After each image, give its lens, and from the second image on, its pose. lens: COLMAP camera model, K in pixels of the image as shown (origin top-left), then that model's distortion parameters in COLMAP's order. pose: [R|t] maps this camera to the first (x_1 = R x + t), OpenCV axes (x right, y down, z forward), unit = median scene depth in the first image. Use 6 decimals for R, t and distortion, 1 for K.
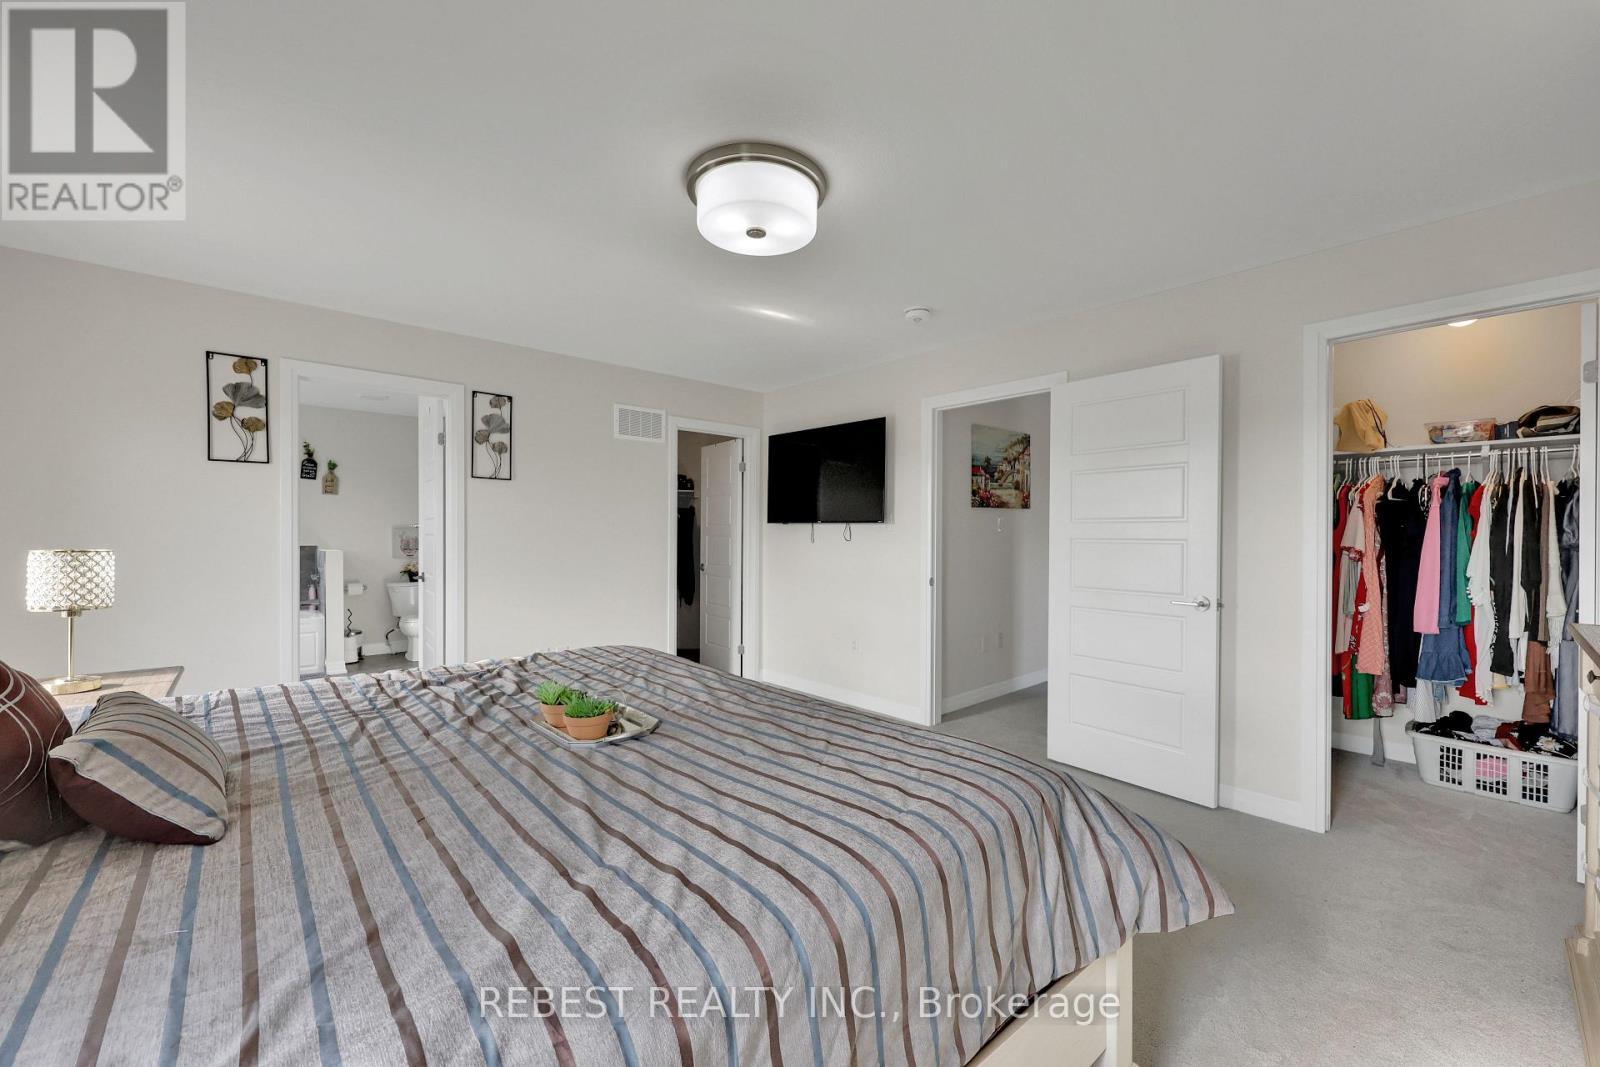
lens RADIAL K [[640.8, 0, 797.0], [0, 640.8, 538.0], [0, 0, 1]] dist [-0.000830, 0.000304]
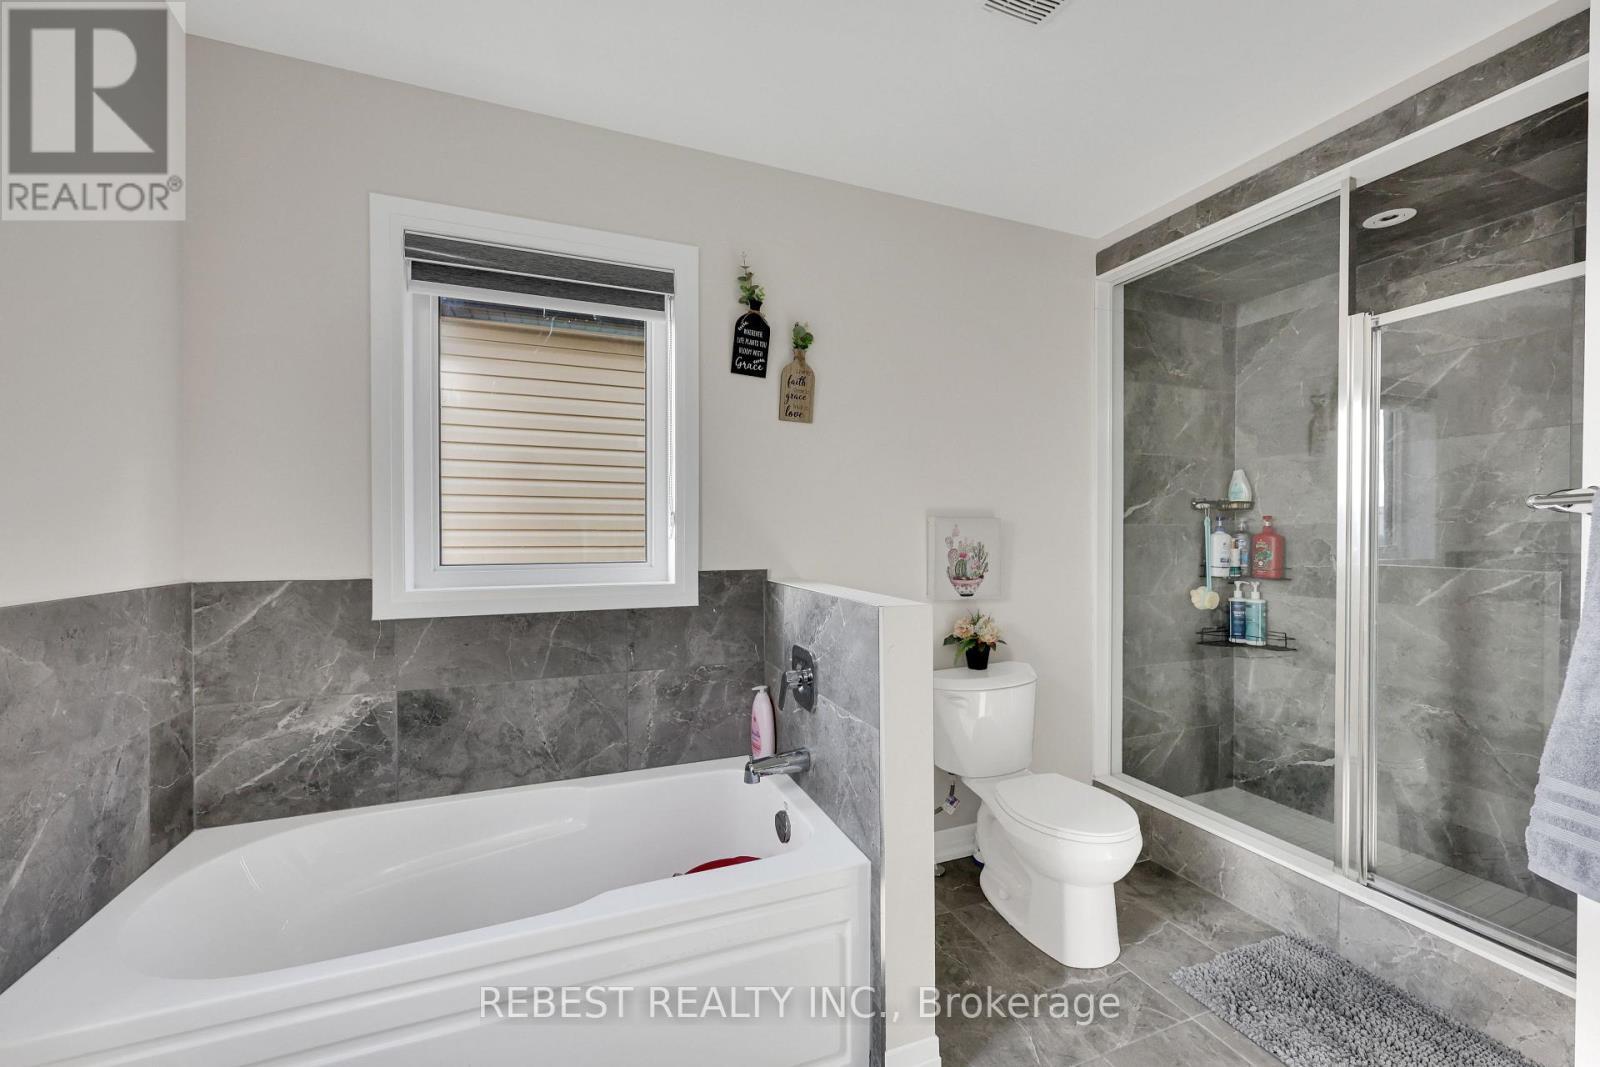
lens RADIAL K [[639.8, 0, 799.6], [0, 639.8, 537.9], [0, 0, 1]] dist [-0.000325, 0.000596]
pose [[0.940776, 0.001718, -0.339025, -0.610960], [-0.000012, 0.999987, 0.005035, -0.006456], [0.339030, -0.004732, 0.940764, 0.675077]]
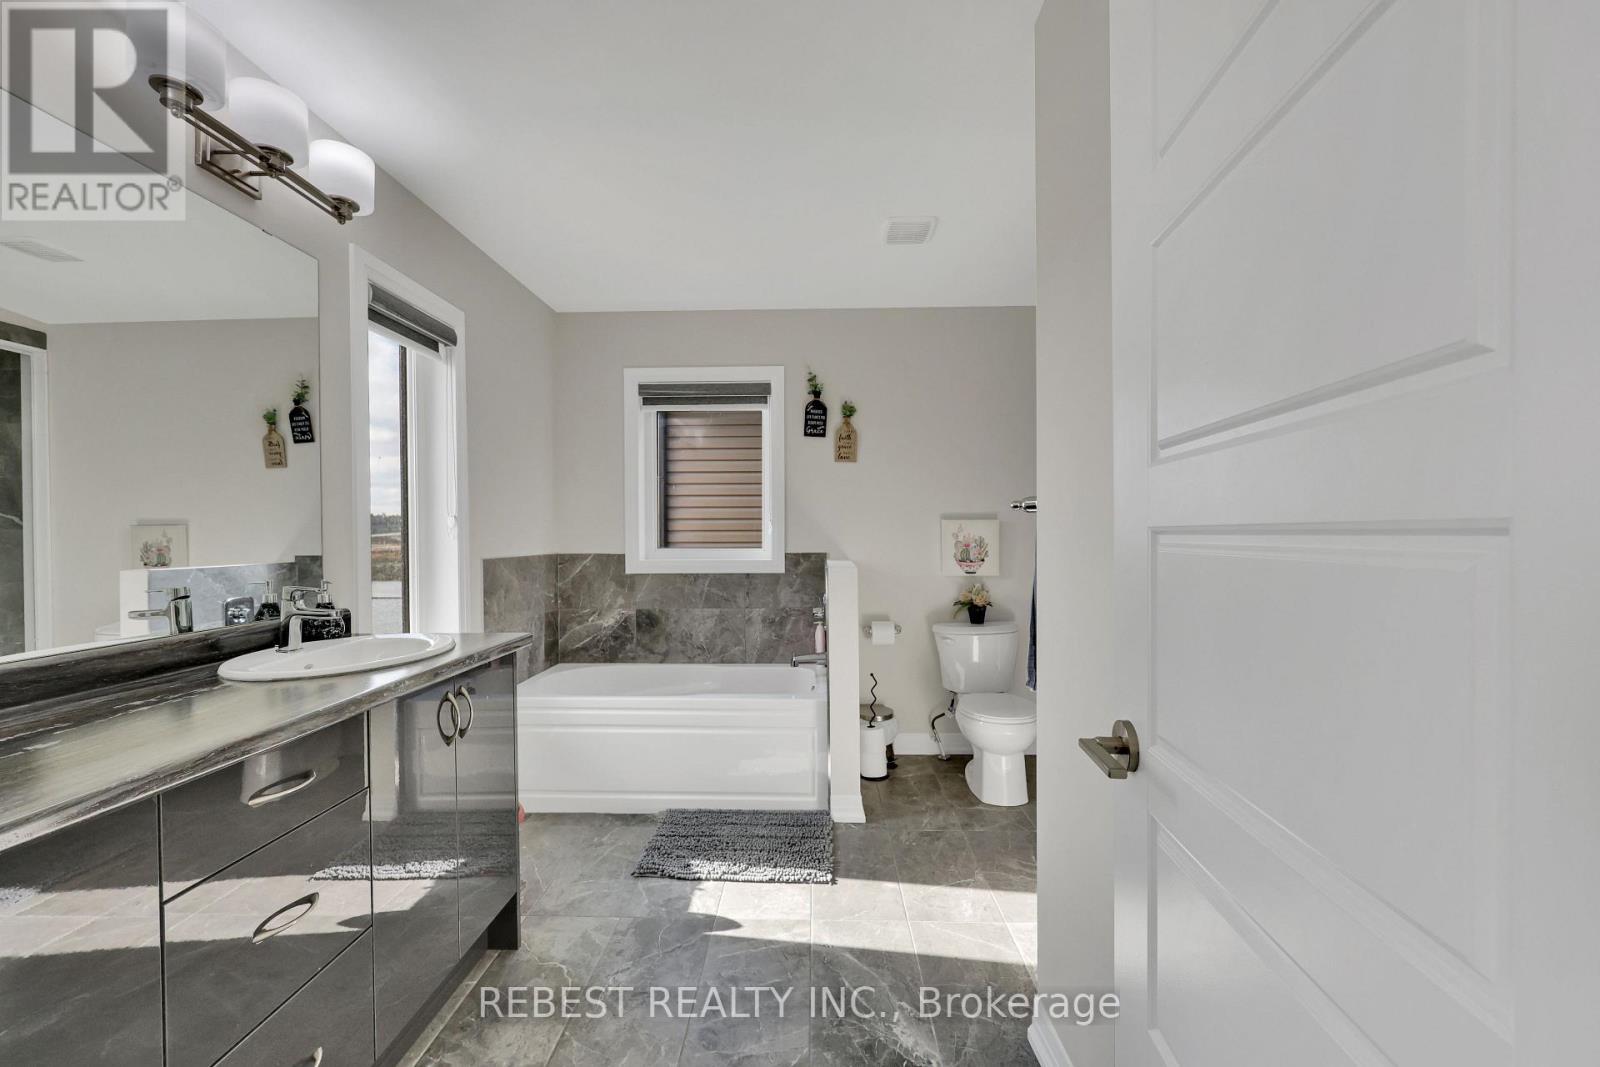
lens RADIAL K [[639.8, 0, 799.6], [0, 639.8, 537.9], [0, 0, 1]] dist [-0.000325, 0.000596]
pose [[0.730590, -0.000897, -0.682816, -0.373728], [0.003475, 0.999991, 0.002405, -0.002419], [0.682808, -0.004130, 0.730586, 0.560722]]
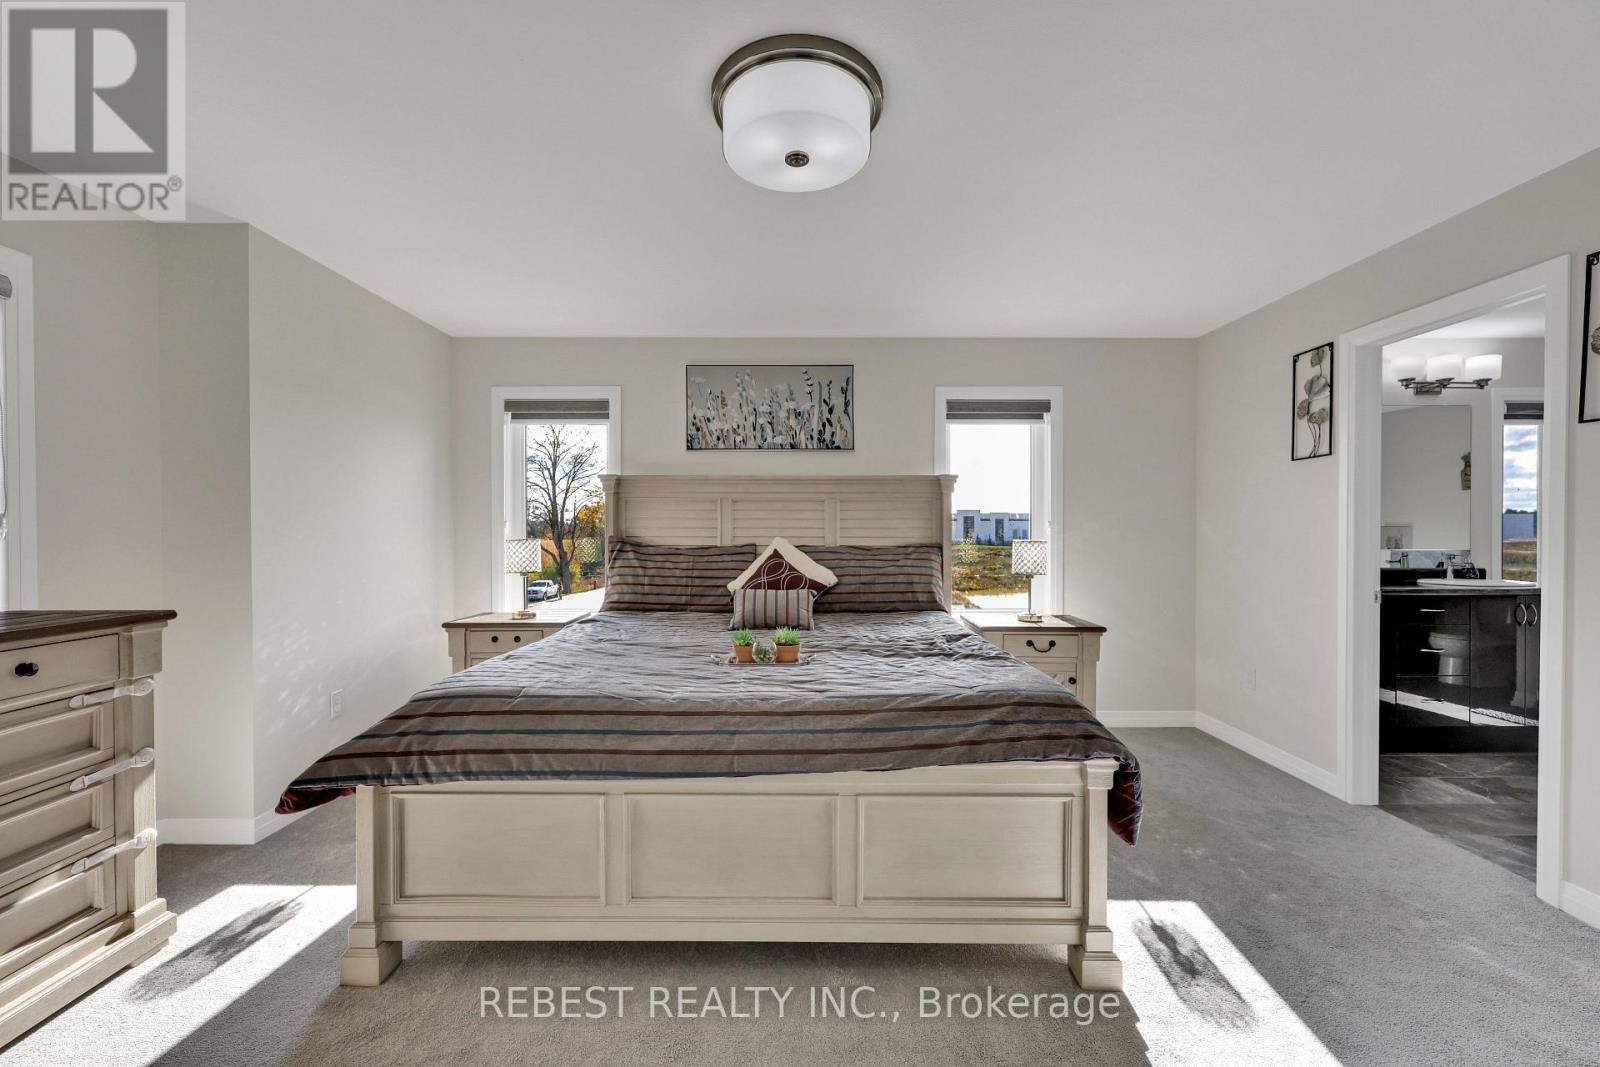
lens RADIAL K [[639.8, 0, 799.6], [0, 639.8, 537.9], [0, 0, 1]] dist [-0.000325, 0.000596]
pose [[-0.656314, 0.005010, -0.754471, 0.187983], [-0.004302, 0.999937, 0.010383, -0.003004], [0.754475, 0.010060, -0.656251, 0.540424]]
